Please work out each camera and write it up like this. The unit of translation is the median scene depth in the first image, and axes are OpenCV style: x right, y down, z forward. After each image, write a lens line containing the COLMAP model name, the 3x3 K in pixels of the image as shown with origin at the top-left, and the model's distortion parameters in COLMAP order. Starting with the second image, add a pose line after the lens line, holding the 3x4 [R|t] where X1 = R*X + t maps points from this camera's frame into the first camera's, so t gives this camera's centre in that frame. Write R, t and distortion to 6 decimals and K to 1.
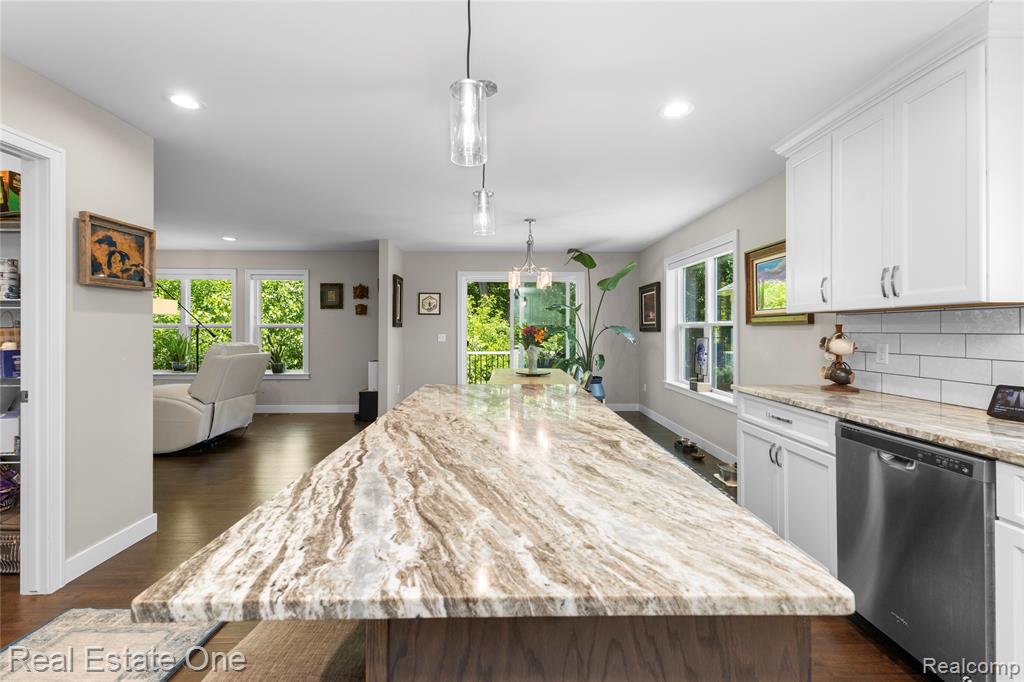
lens RADIAL K [[442.9, 0, 513.3], [0, 442.9, 328.5], [0, 0, 1]] dist [0.008819, -0.000025]
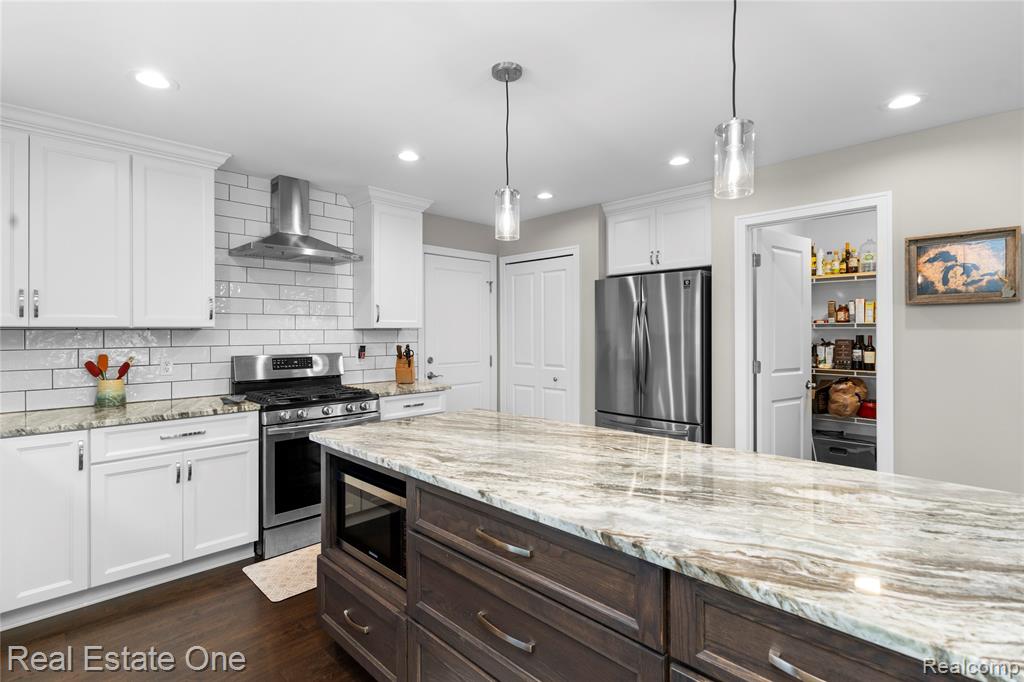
lens RADIAL K [[487.1, 0, 515.6], [0, 487.1, 341.6], [0, 0, 1]] dist [0.008721, -0.004636]
pose [[-0.723579, 0.011317, -0.690149, 0.664510], [0.000774, 0.999878, 0.015584, -0.033579], [0.690241, 0.010742, -0.723500, 1.426647]]
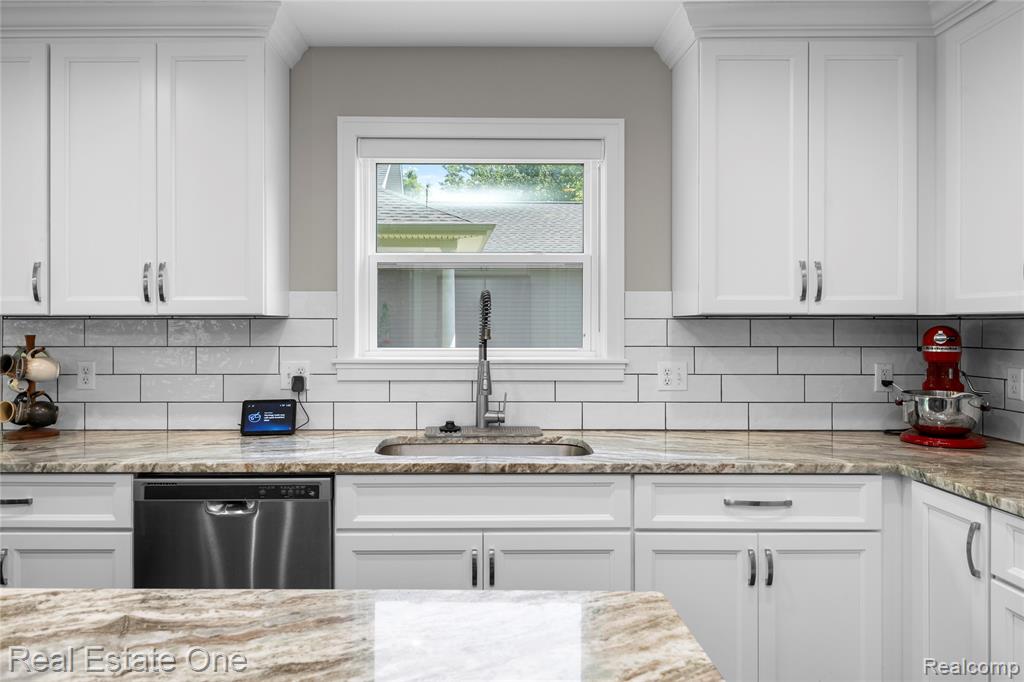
lens RADIAL K [[685.5, 0, 468.0], [0, 685.5, 322.1], [0, 0, 1]] dist [0.009343, -0.004550]
pose [[0.029974, 0.001470, 0.999550, -0.338007], [-0.001946, 0.999997, -0.001413, -0.036979], [-0.999549, -0.001903, 0.029977, 0.459245]]
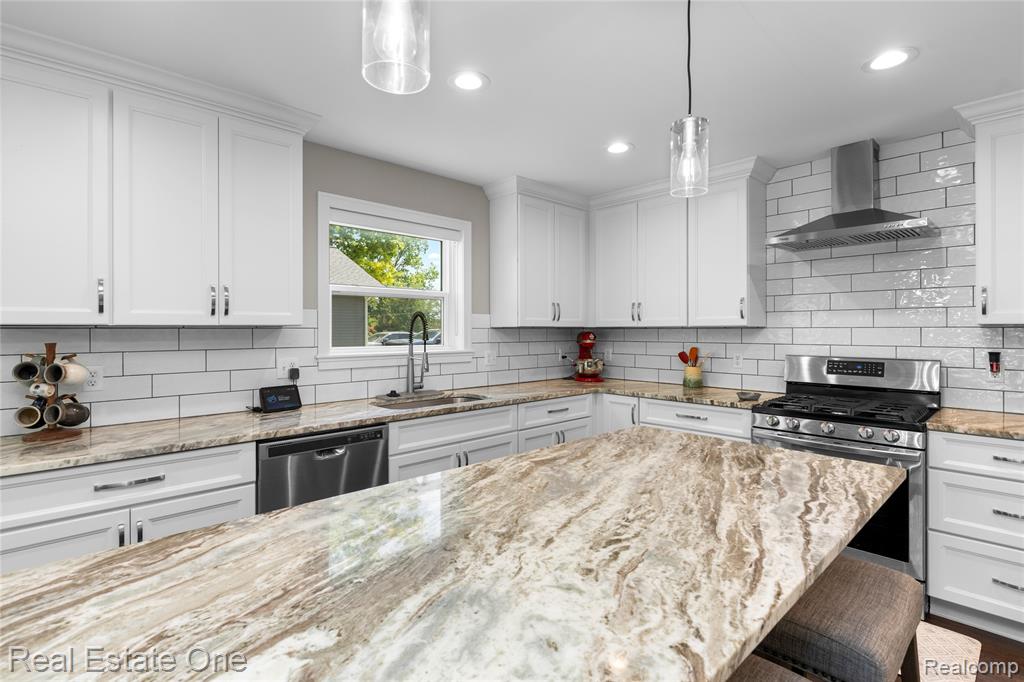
lens RADIAL K [[487.1, 0, 511.1], [0, 487.1, 323.5], [0, 0, 1]] dist [0.008721, -0.004636]
pose [[-0.659981, 0.009010, 0.751229, -0.436468], [-0.001383, 0.999912, -0.013208, -0.040815], [-0.751281, -0.009756, -0.659910, 1.321509]]
